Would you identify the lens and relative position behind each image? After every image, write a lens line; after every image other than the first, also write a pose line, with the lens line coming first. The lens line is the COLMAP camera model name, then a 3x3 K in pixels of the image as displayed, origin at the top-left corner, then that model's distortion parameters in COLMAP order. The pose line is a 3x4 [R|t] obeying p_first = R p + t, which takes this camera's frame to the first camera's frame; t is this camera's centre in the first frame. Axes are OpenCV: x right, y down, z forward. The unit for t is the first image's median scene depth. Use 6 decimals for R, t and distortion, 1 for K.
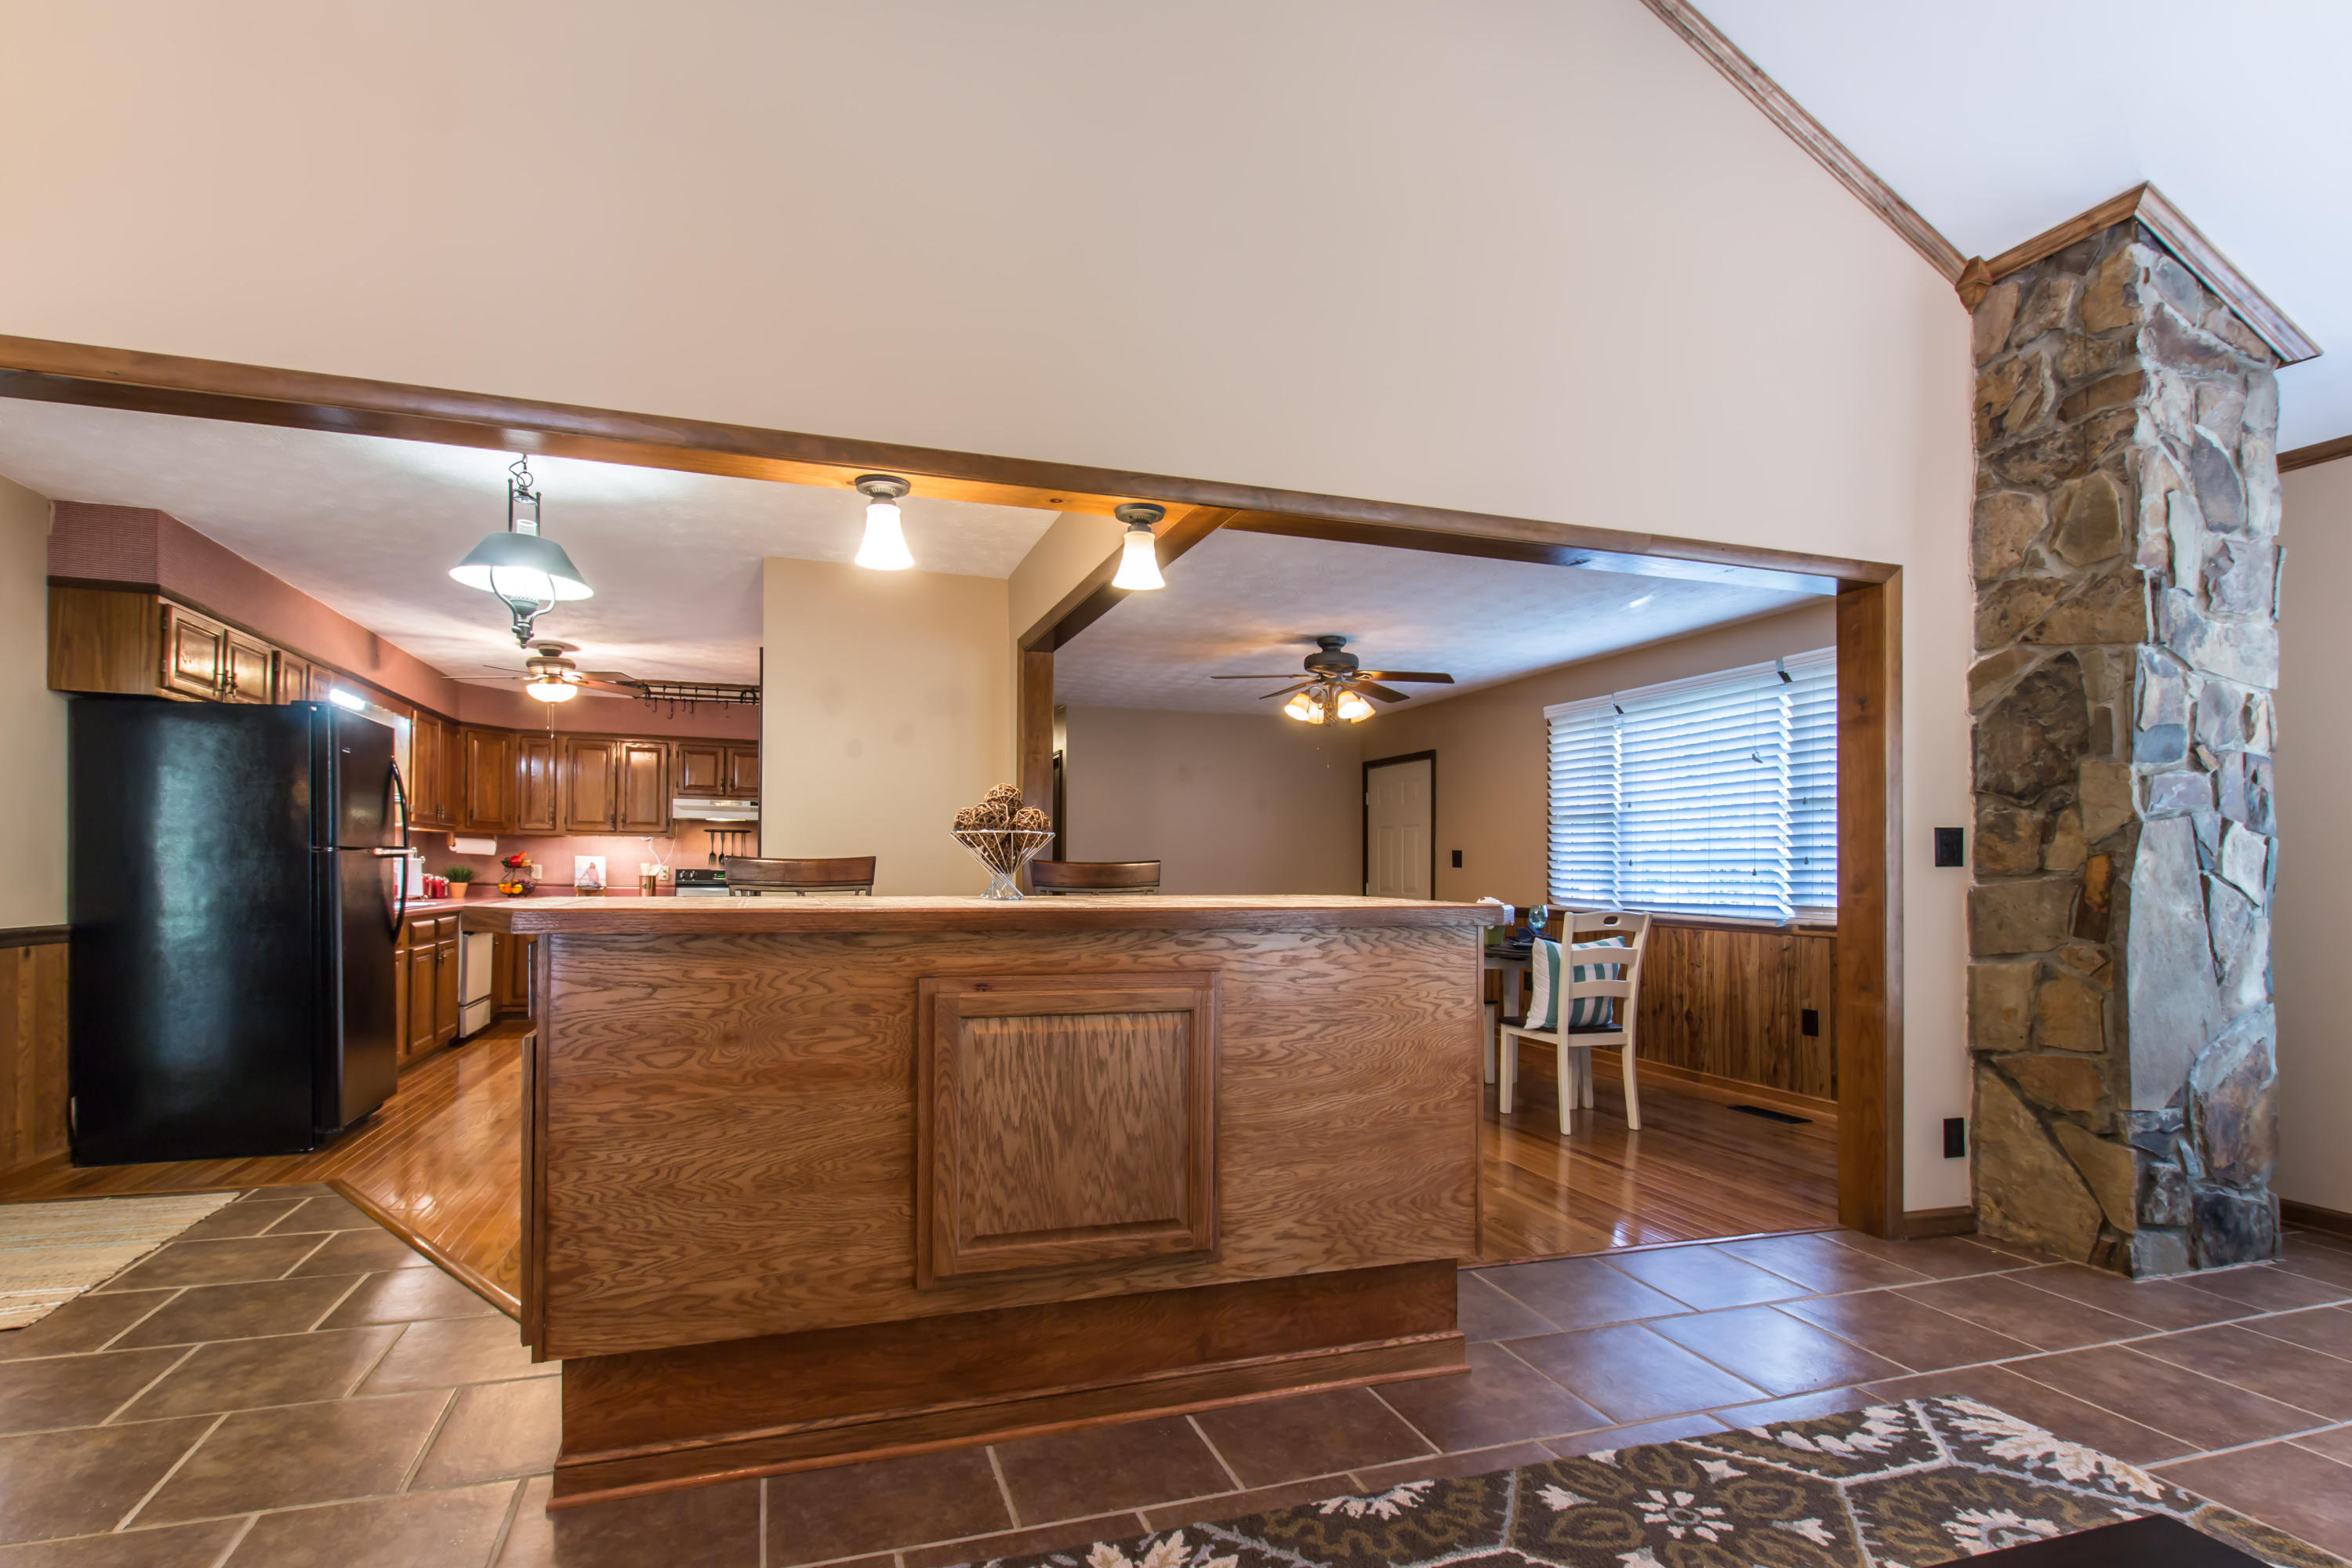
lens RADIAL K [[1085.1, 0, 1174.1], [0, 1085.1, 856.3], [0, 0, 1]] dist [0.007872, -0.001558]
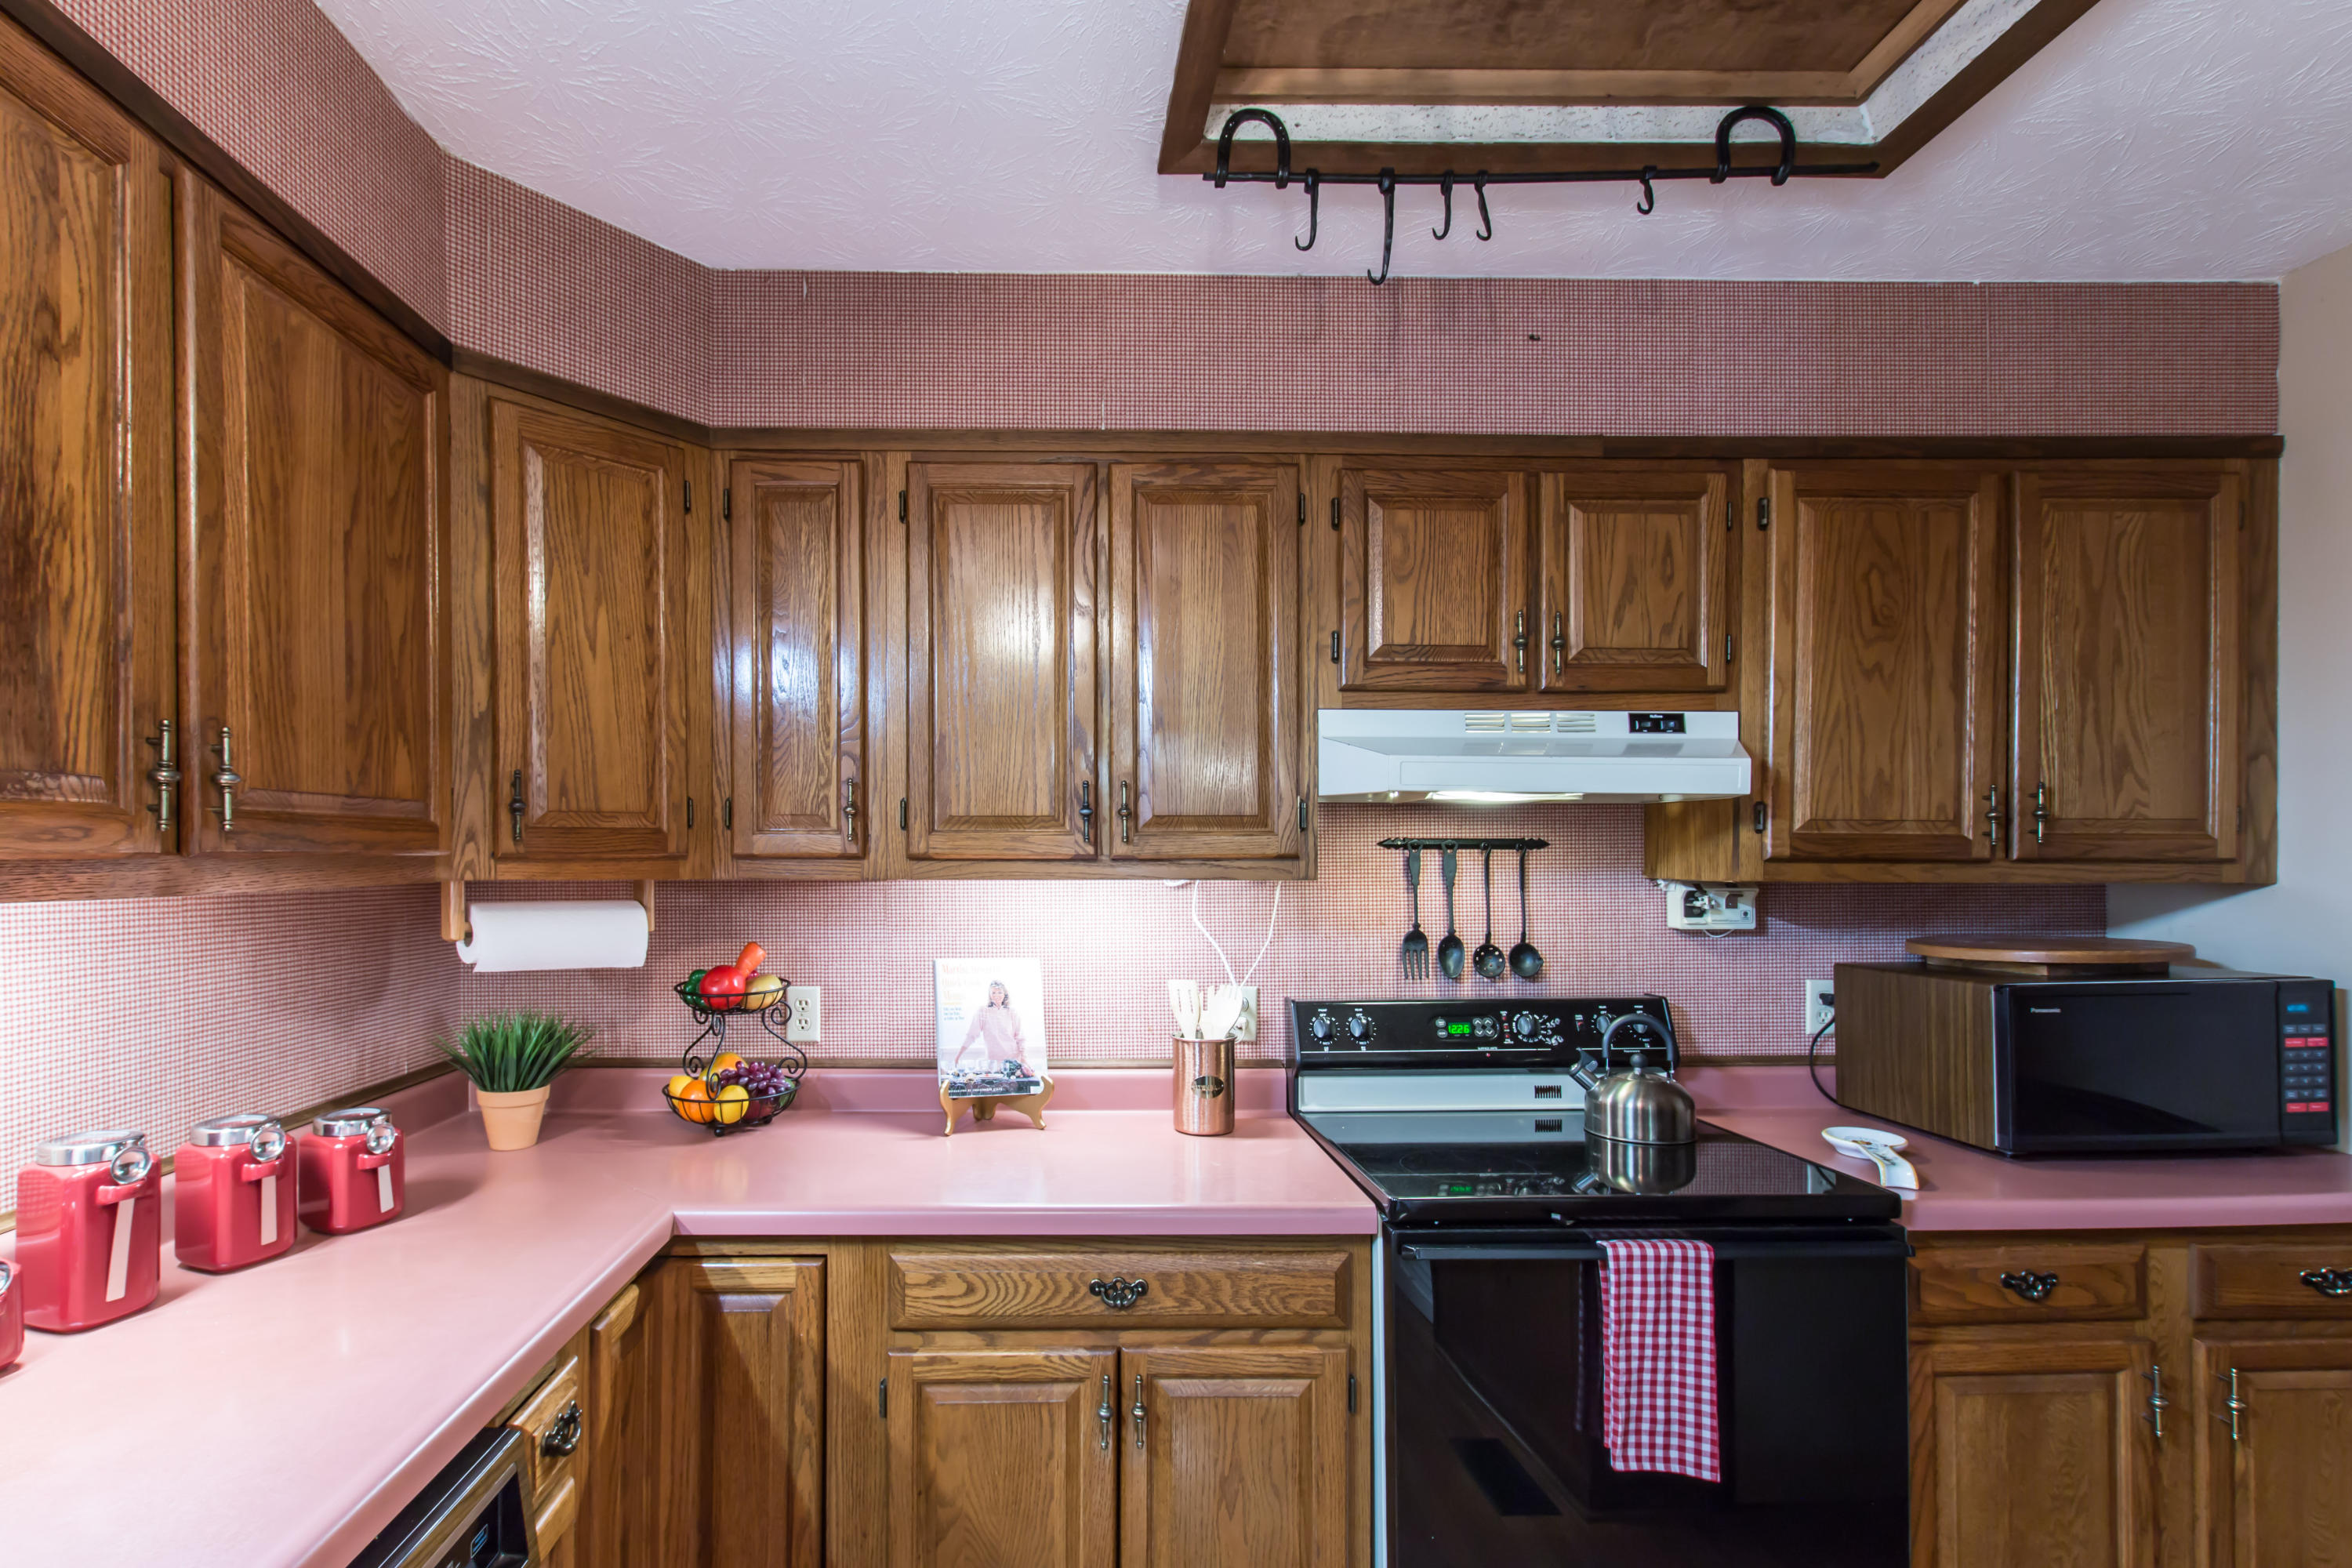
lens RADIAL K [[1085.1, 0, 1062.5], [0, 1085.1, 867.2], [0, 0, 1]] dist [0.007872, -0.001558]
pose [[0.948703, -0.007683, -0.316074, -0.445198], [0.014069, 0.999740, 0.017926, -0.025144], [0.315854, -0.021453, 0.948565, 0.774694]]
